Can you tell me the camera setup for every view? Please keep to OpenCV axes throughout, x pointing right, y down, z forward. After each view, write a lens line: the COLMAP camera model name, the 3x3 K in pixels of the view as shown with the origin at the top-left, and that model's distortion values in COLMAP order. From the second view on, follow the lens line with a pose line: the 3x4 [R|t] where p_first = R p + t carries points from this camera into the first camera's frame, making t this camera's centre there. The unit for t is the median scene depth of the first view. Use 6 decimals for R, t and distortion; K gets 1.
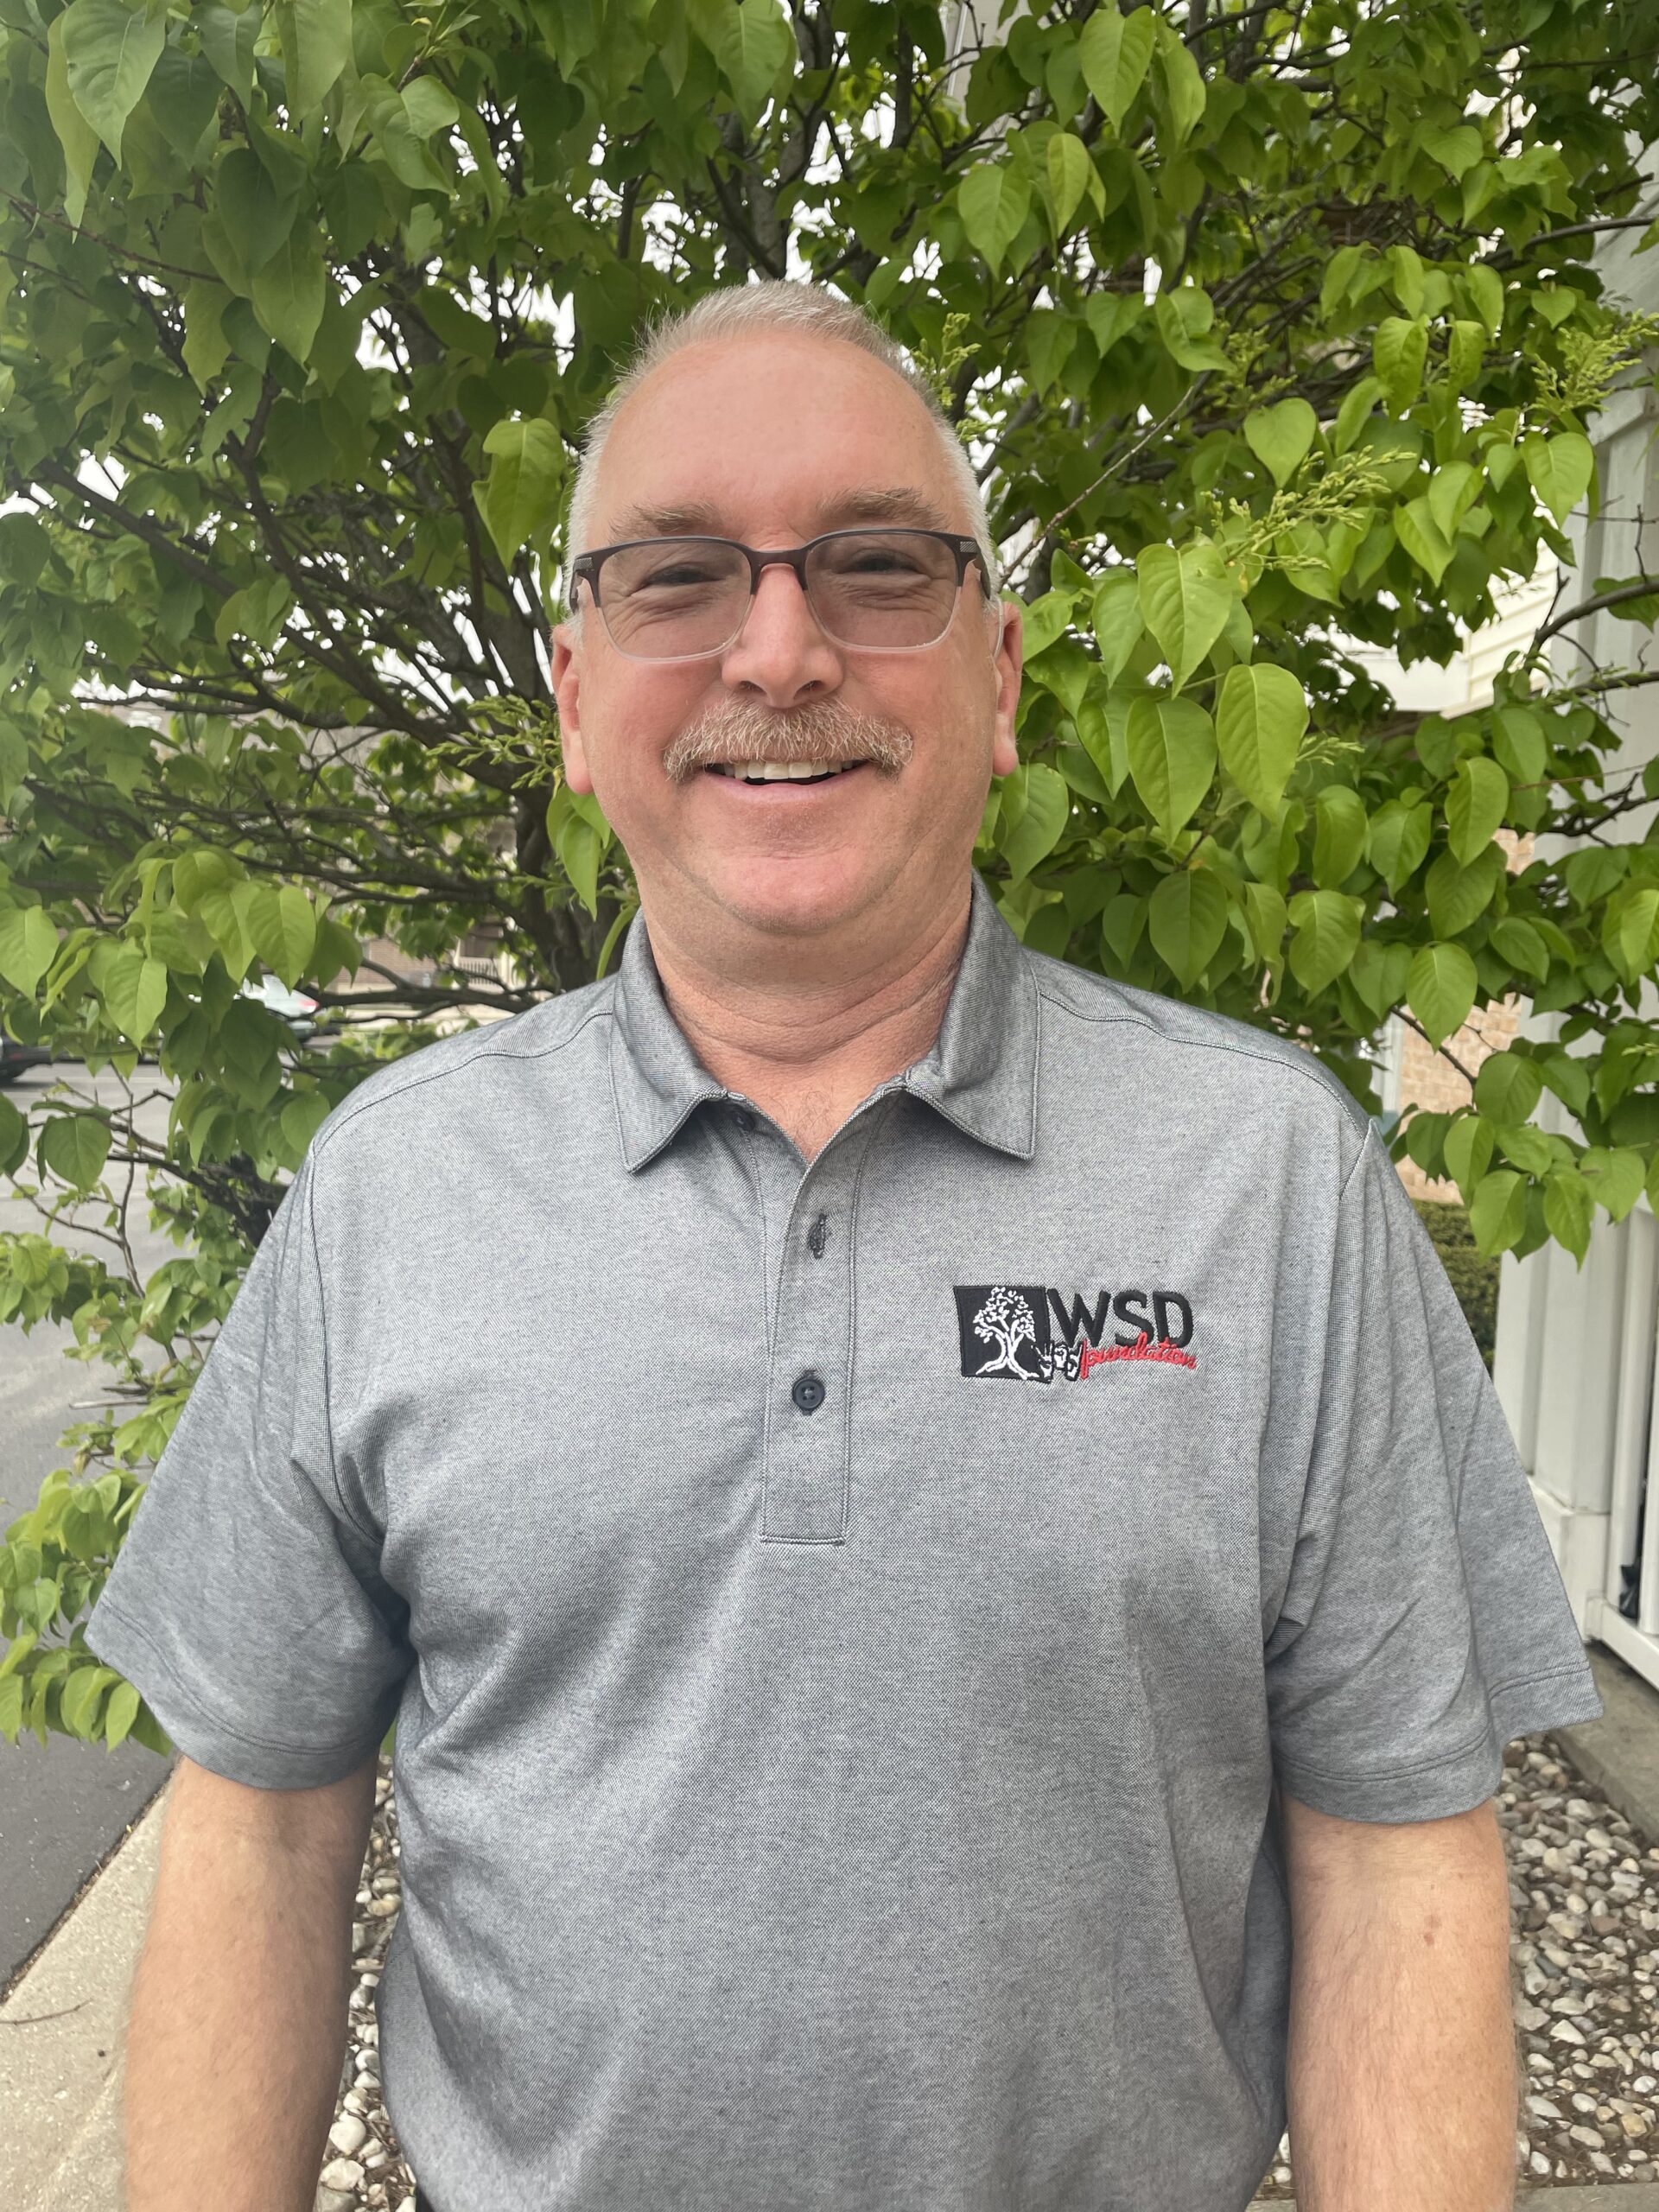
lens RADIAL K [[1633.2, 0, 829.5], [0, 1633.2, 1106.0], [0, 0, 1]] dist [0.018088, -0.032865]
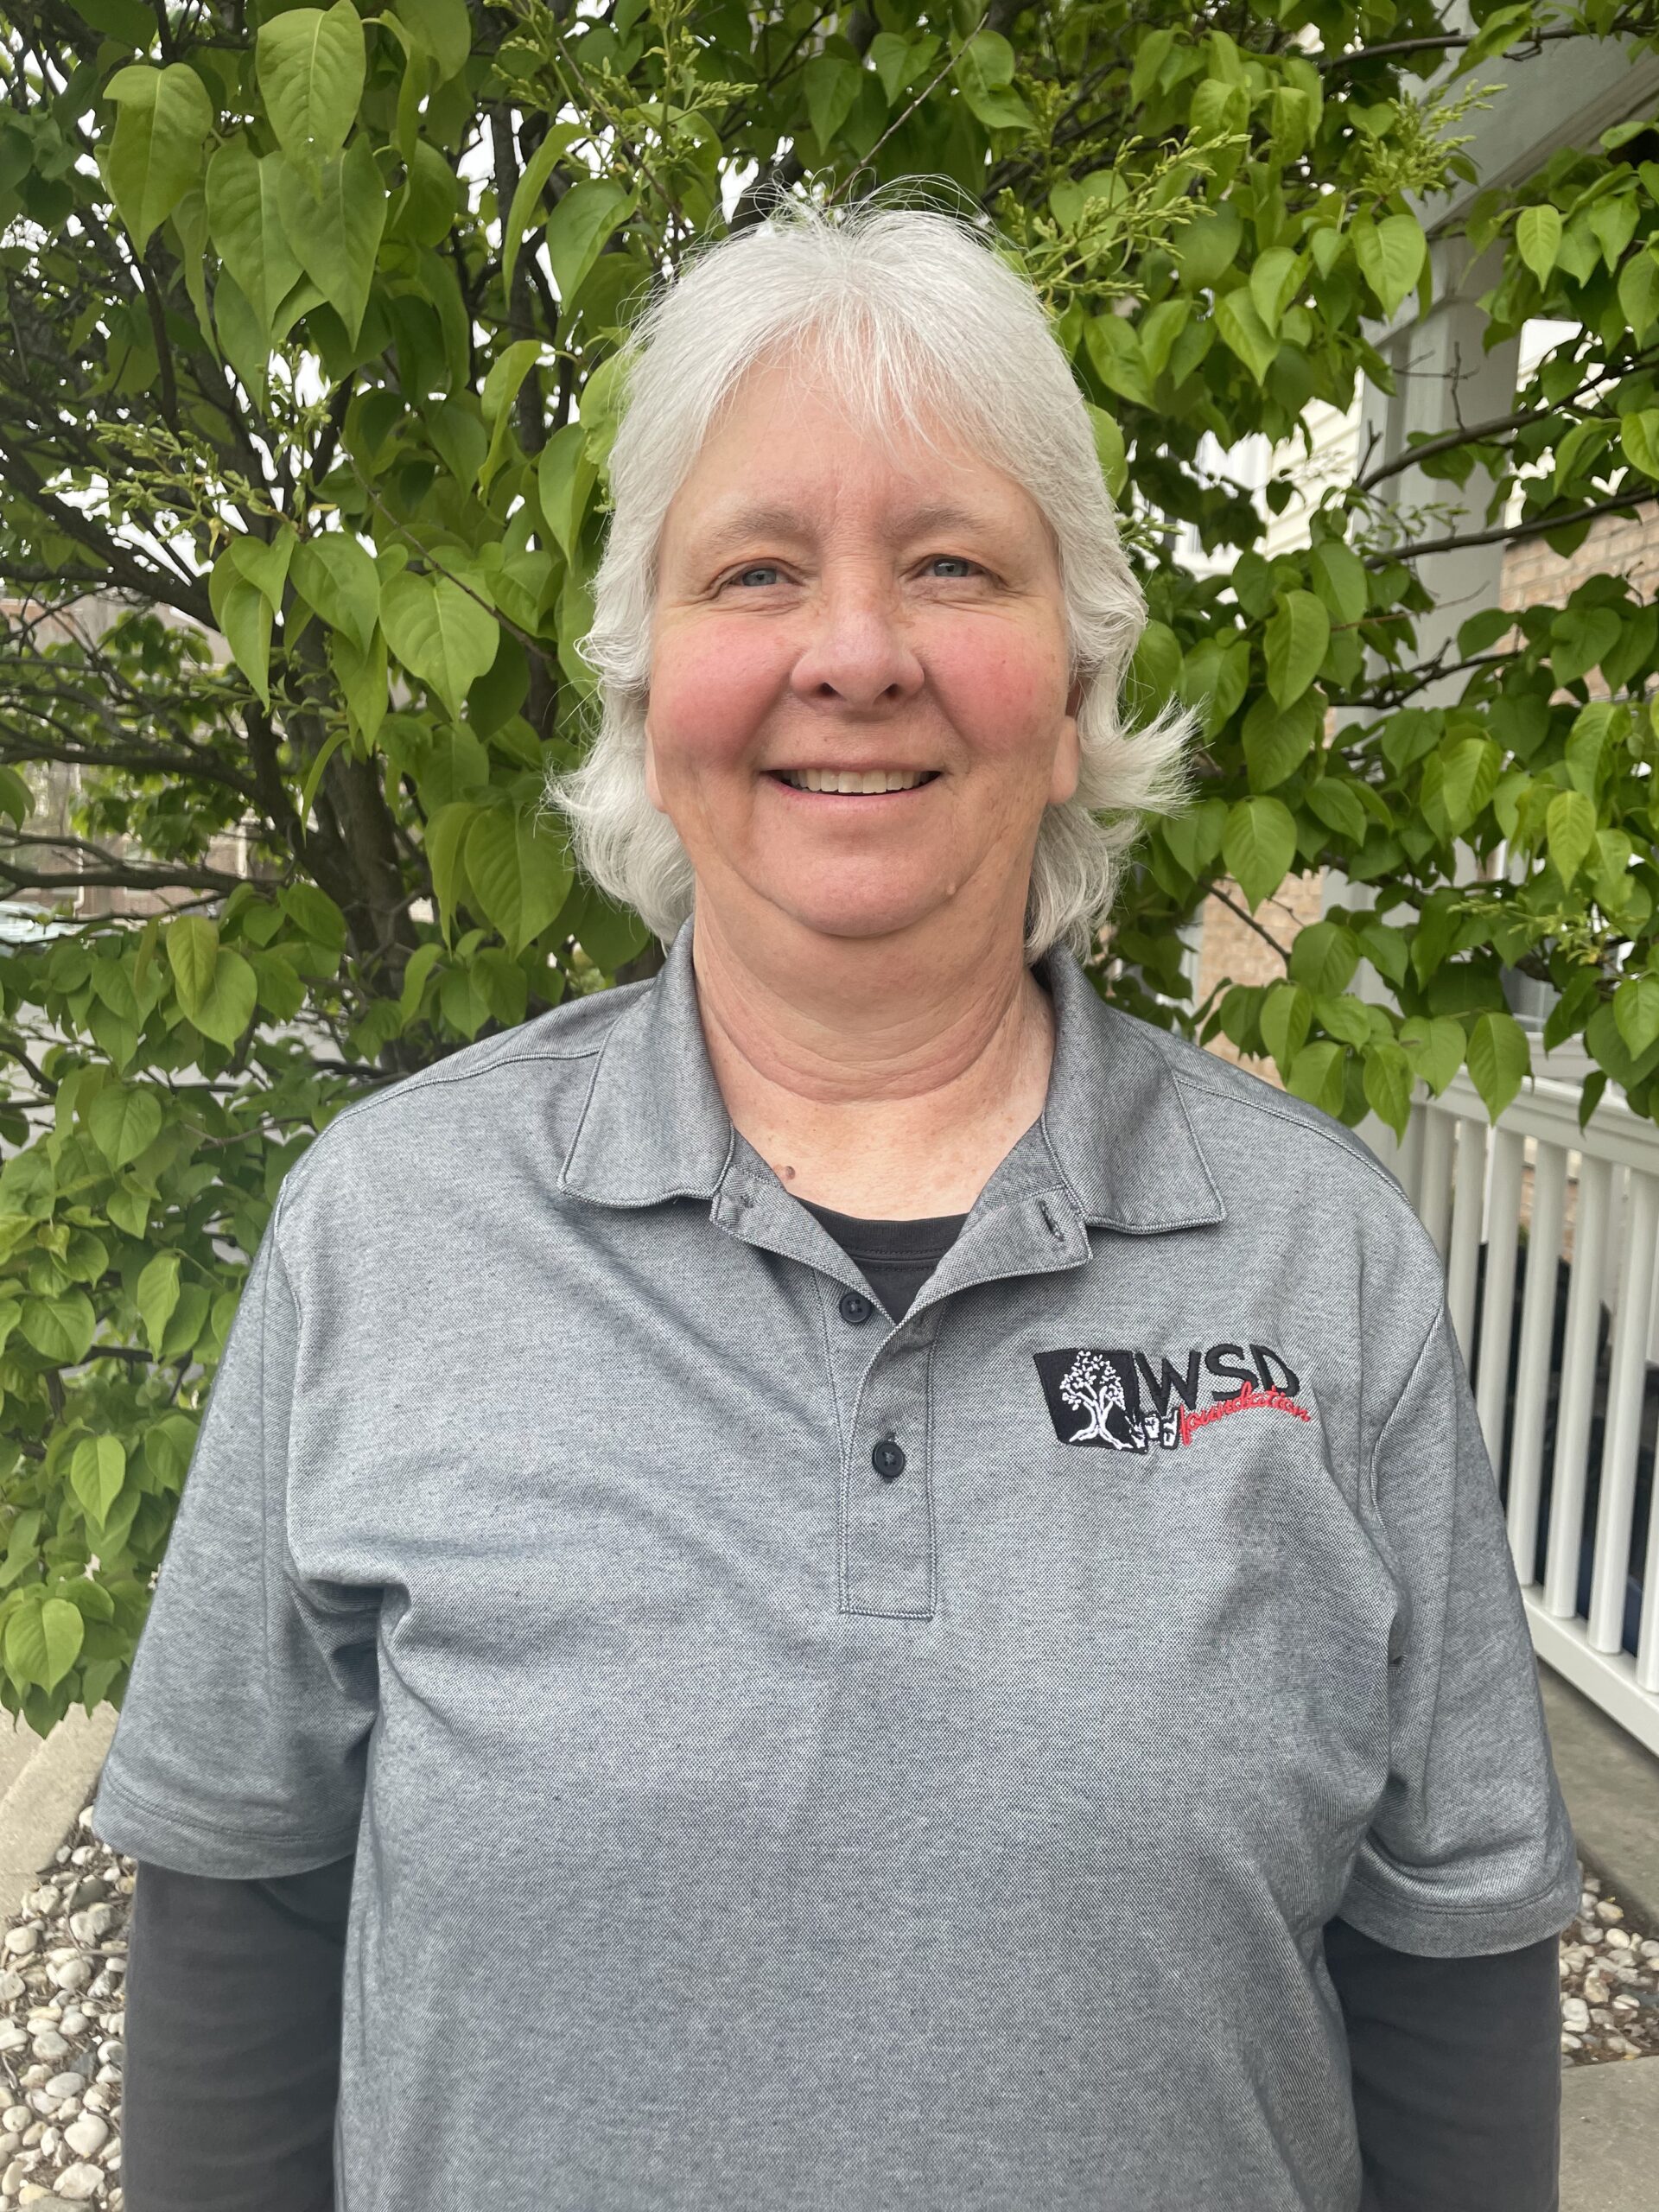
lens RADIAL K [[1633.2, 0, 829.5], [0, 1633.2, 1106.0], [0, 0, 1]] dist [0.018088, -0.032865]
pose [[0.993135, -0.014835, 0.116026, 0.016563], [0.010070, 0.999086, 0.041542, 0.024961], [-0.116537, -0.040089, 0.992377, 0.074889]]
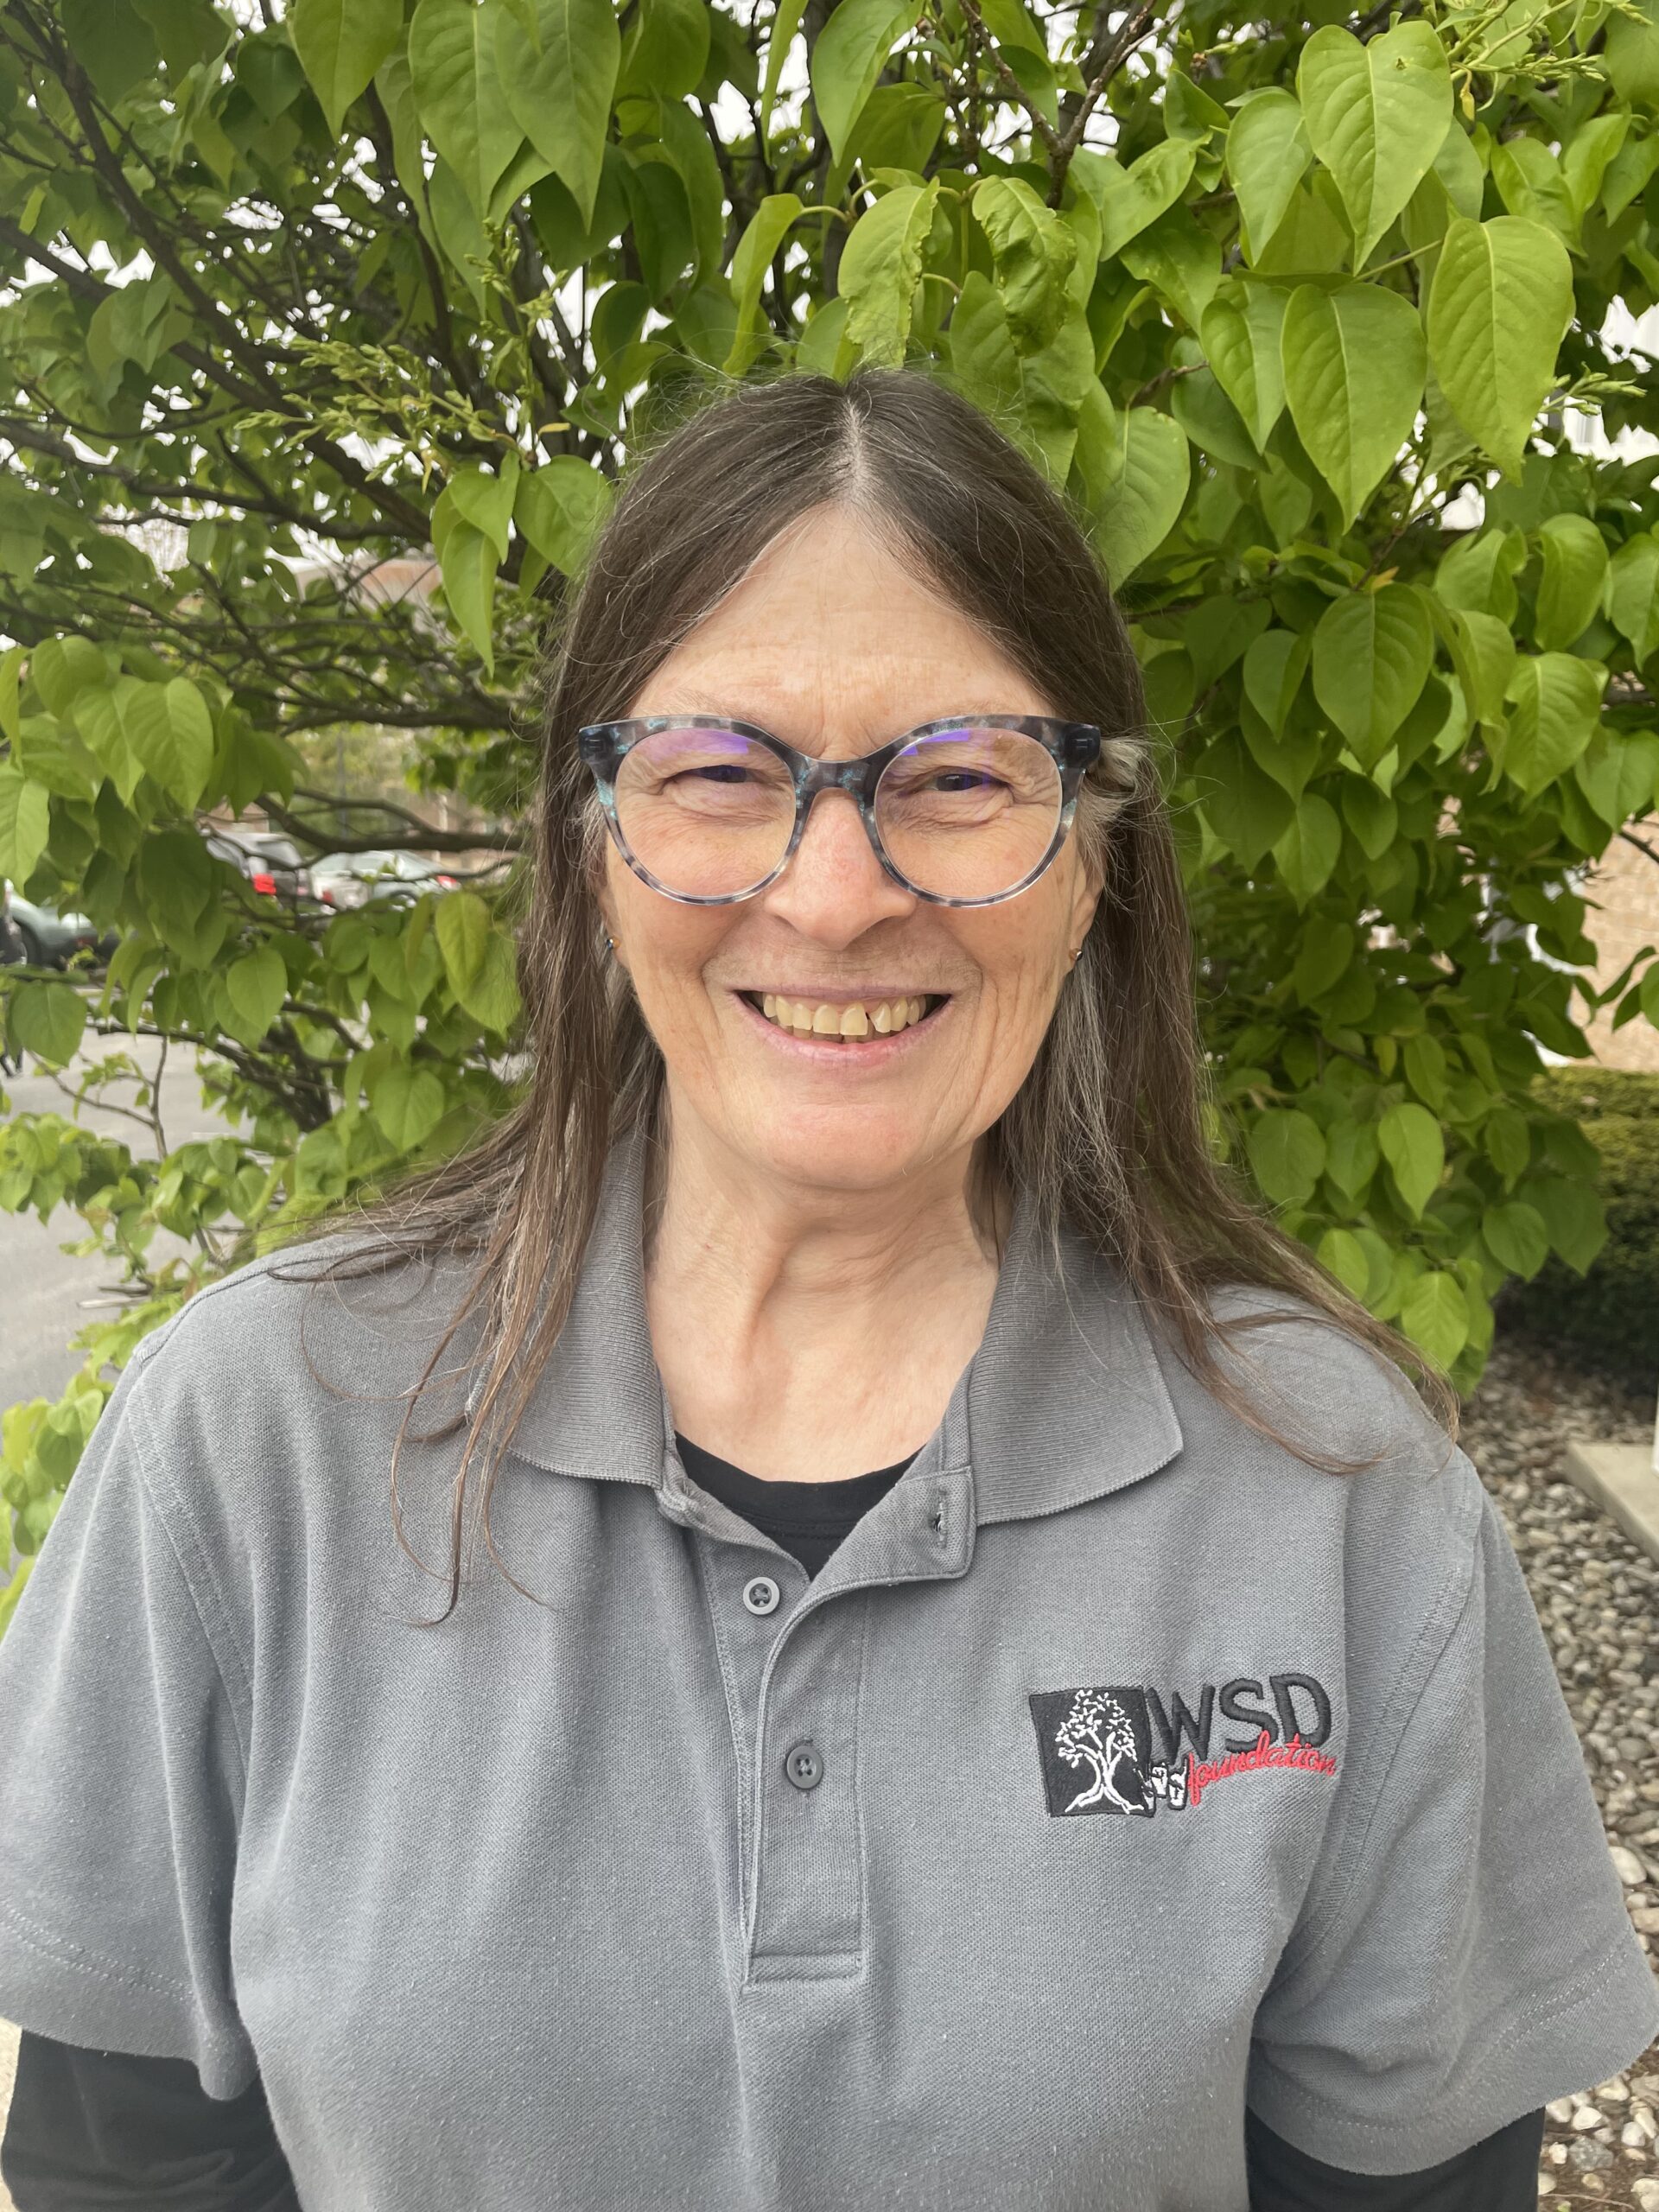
lens RADIAL K [[1633.2, 0, 829.5], [0, 1633.2, 1106.0], [0, 0, 1]] dist [0.018088, -0.032865]
pose [[0.996469, -0.003383, -0.083894, 0.027348], [0.009971, 0.996885, 0.078238, 0.007299], [0.083368, -0.078798, 0.993398, 0.153681]]
